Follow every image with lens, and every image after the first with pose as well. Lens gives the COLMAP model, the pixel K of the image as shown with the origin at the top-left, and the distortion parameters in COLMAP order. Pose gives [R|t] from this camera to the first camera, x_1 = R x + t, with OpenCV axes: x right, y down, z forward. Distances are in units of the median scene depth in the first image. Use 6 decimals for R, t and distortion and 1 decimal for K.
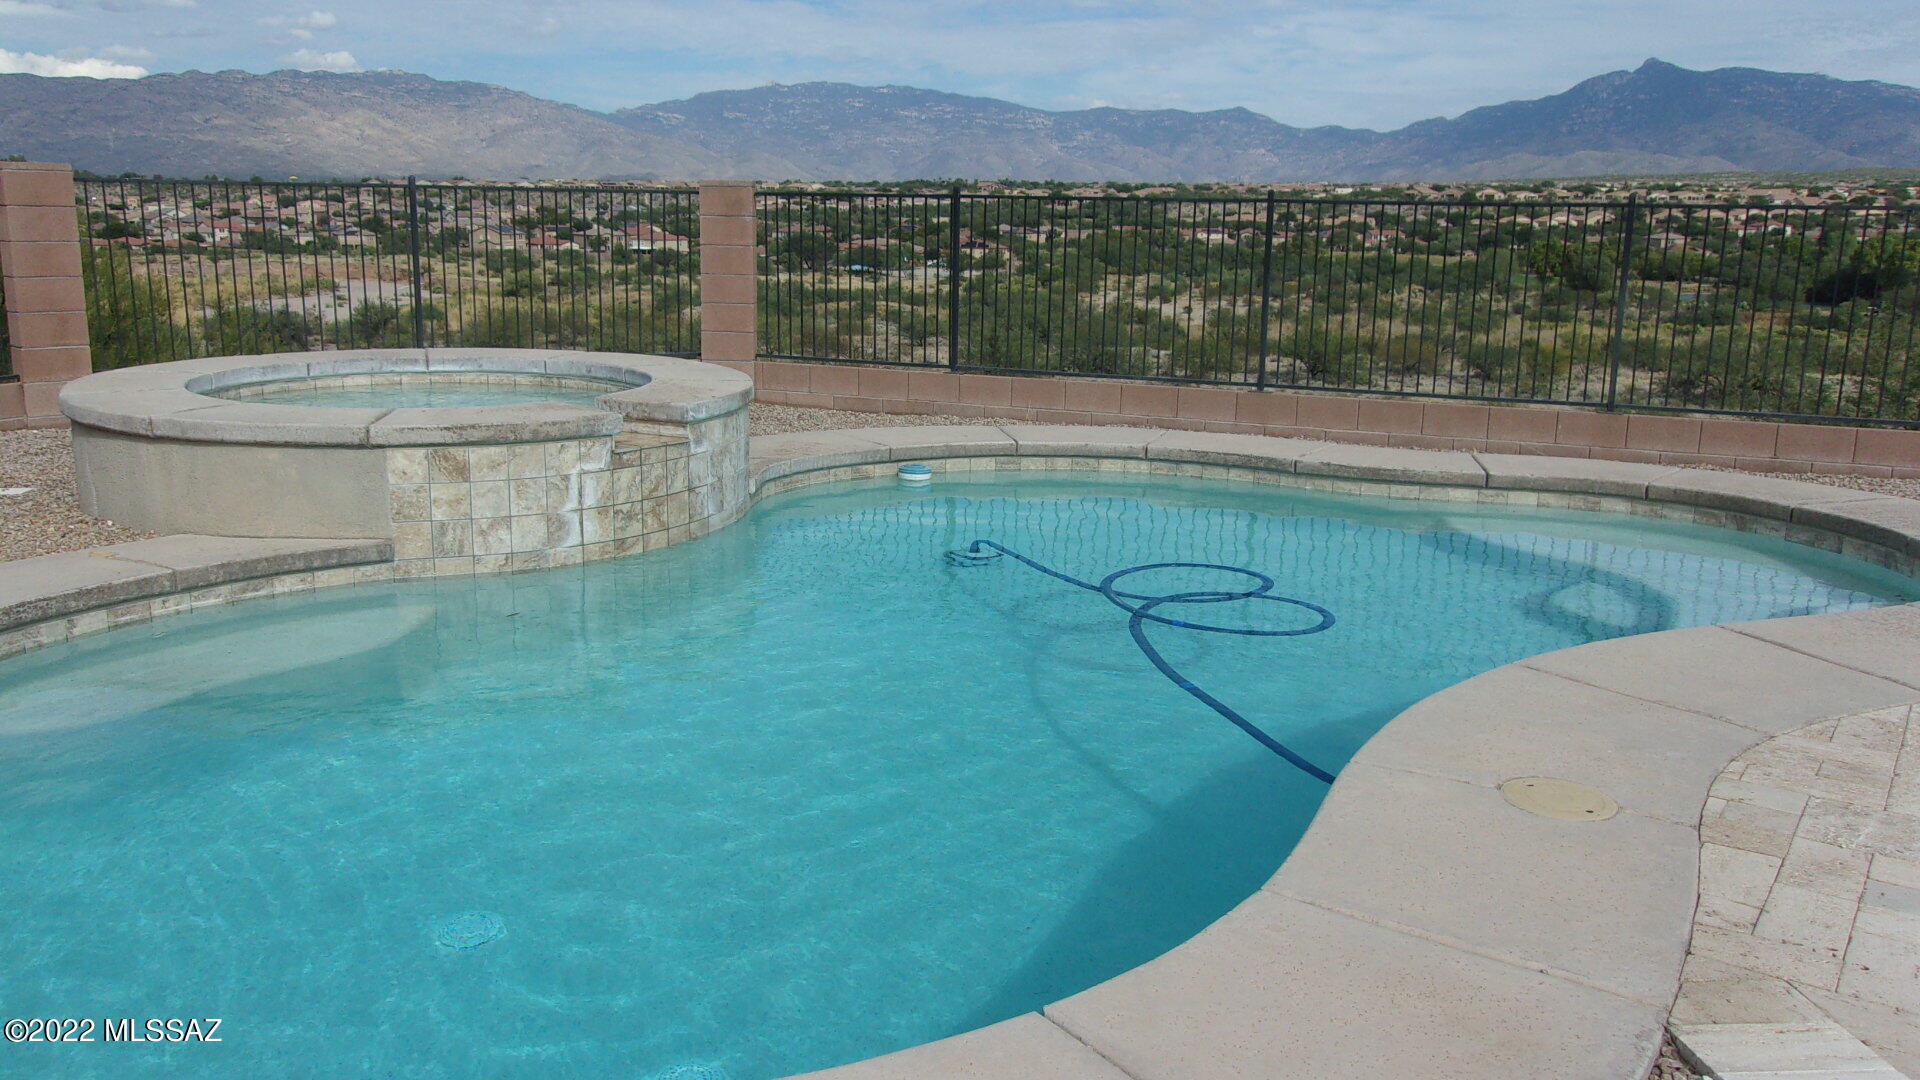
lens RADIAL K [[1536.6, 0, 960.7], [0, 1536.6, 537.6], [0, 0, 1]] dist [-0.014654, 0.017237]
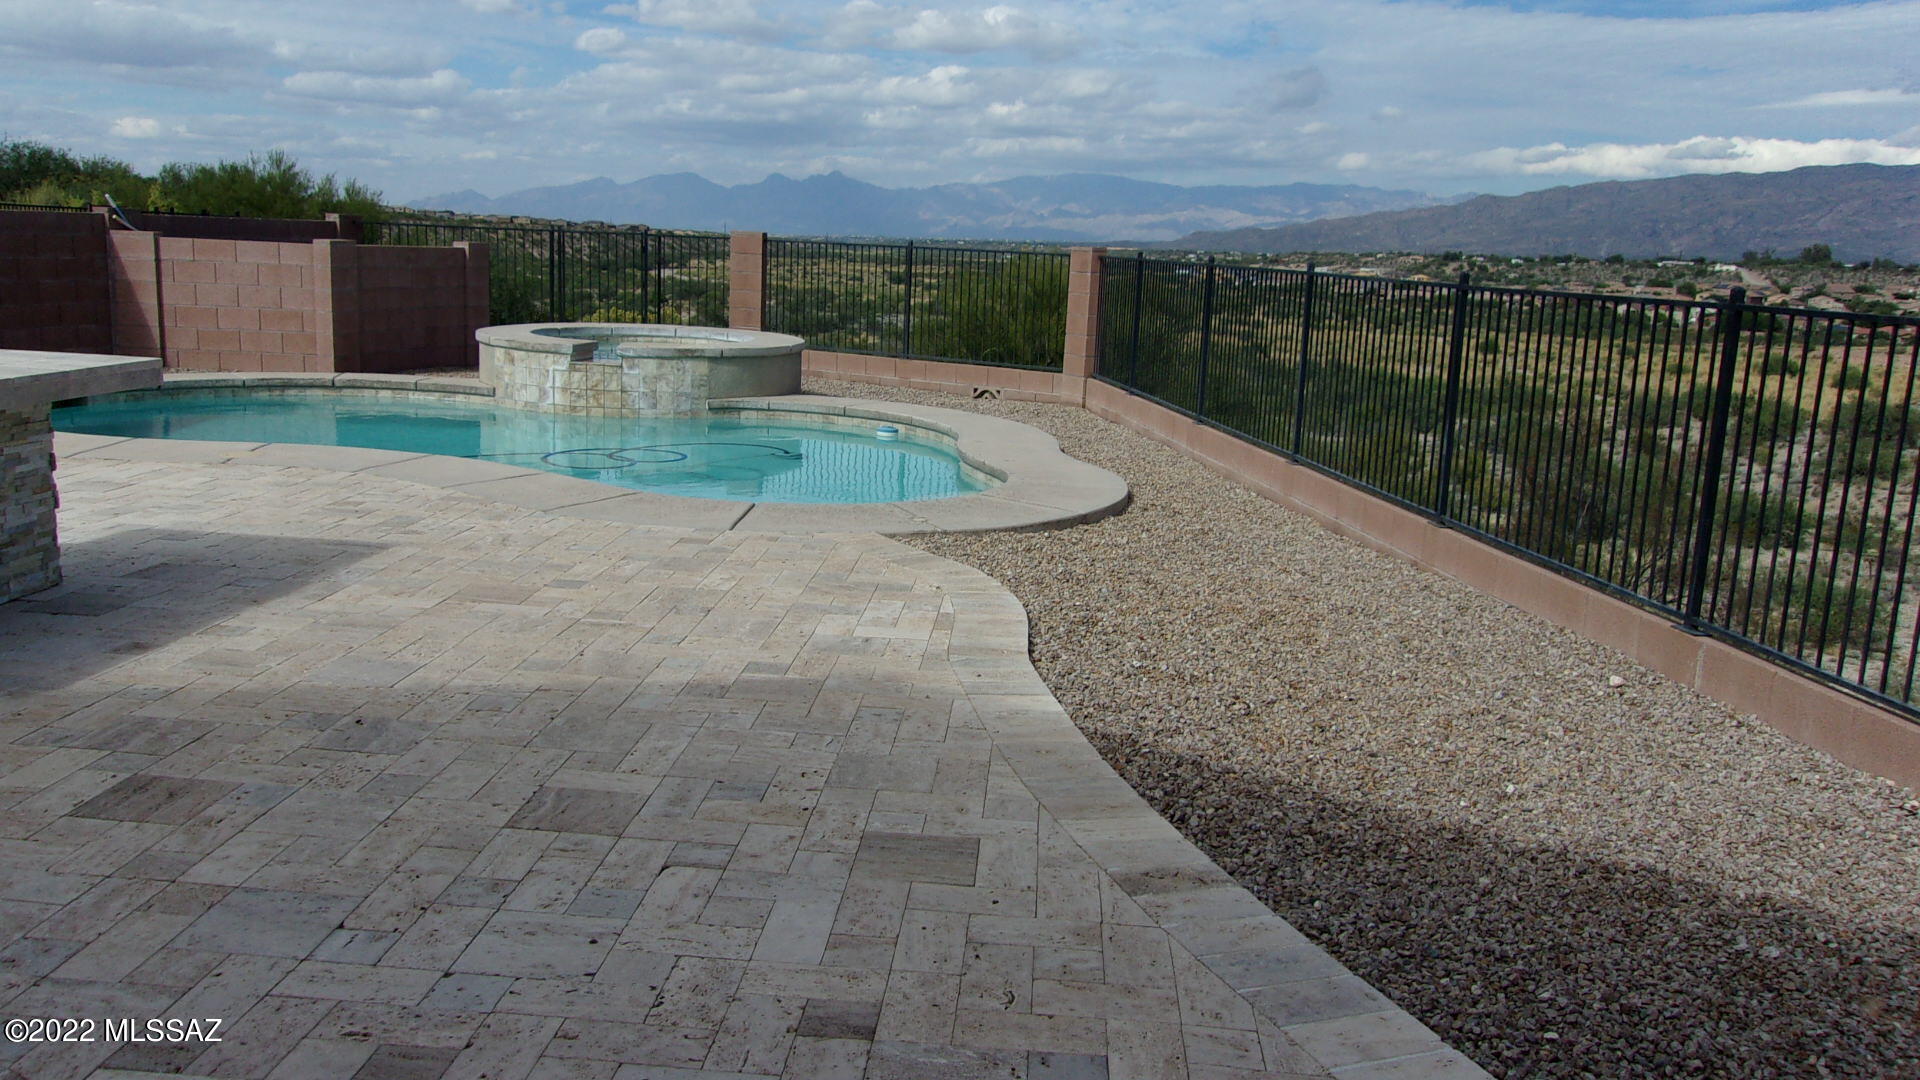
lens RADIAL K [[1536.6, 0, 957.0], [0, 1536.6, 544.3], [0, 0, 1]] dist [-0.014654, 0.017237]
pose [[0.503264, 0.162198, -0.848774, 1.765078], [-0.217741, 0.974336, 0.057088, -0.047058], [0.836250, 0.156083, 0.525665, 0.384671]]
